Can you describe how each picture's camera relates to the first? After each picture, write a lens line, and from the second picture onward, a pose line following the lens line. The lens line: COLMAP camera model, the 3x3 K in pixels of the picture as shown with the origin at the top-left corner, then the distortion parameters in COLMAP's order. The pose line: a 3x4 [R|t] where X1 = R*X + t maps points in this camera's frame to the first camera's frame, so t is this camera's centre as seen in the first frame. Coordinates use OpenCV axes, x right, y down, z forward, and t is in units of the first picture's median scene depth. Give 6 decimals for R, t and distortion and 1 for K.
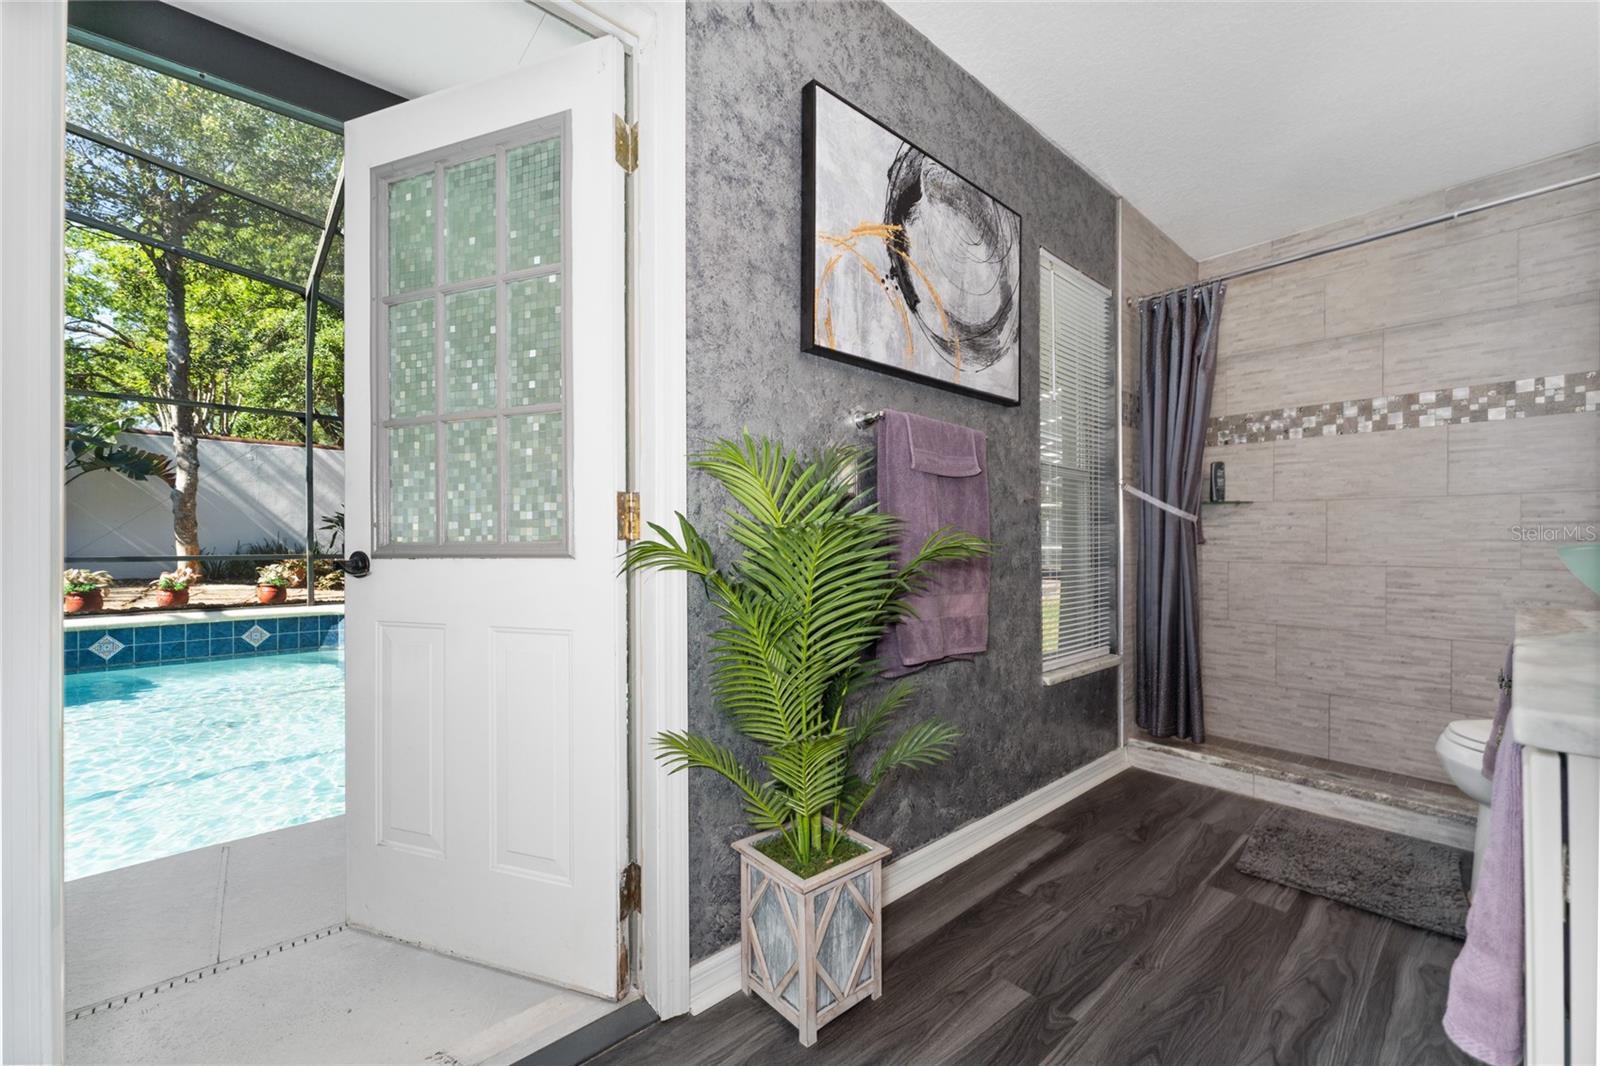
lens RADIAL K [[637.9, 0, 796.4], [0, 637.9, 537.5], [0, 0, 1]] dist [-0.000019, 0.001021]
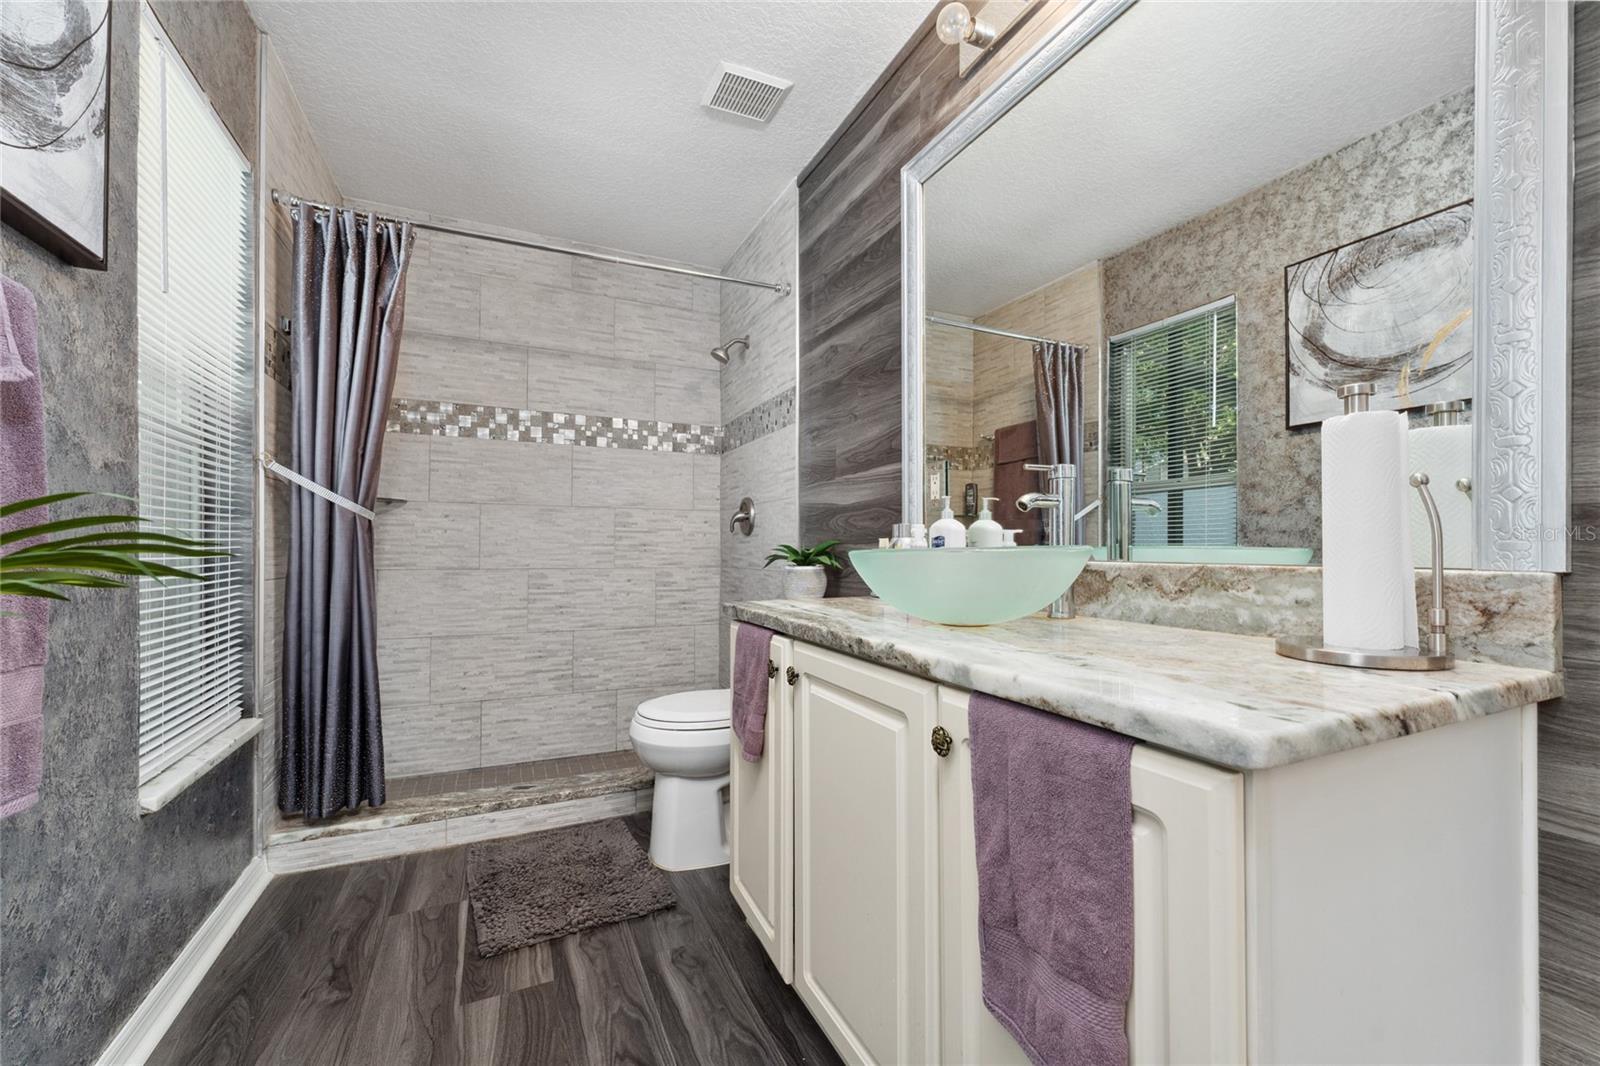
lens RADIAL K [[637.9, 0, 786.7], [0, 637.9, 541.9], [0, 0, 1]] dist [-0.000019, 0.001021]
pose [[0.270938, 0.007606, 0.962567, 0.015271], [-0.008499, 0.999949, -0.005509, 0.001731], [-0.962559, -0.006688, 0.270988, 0.304777]]
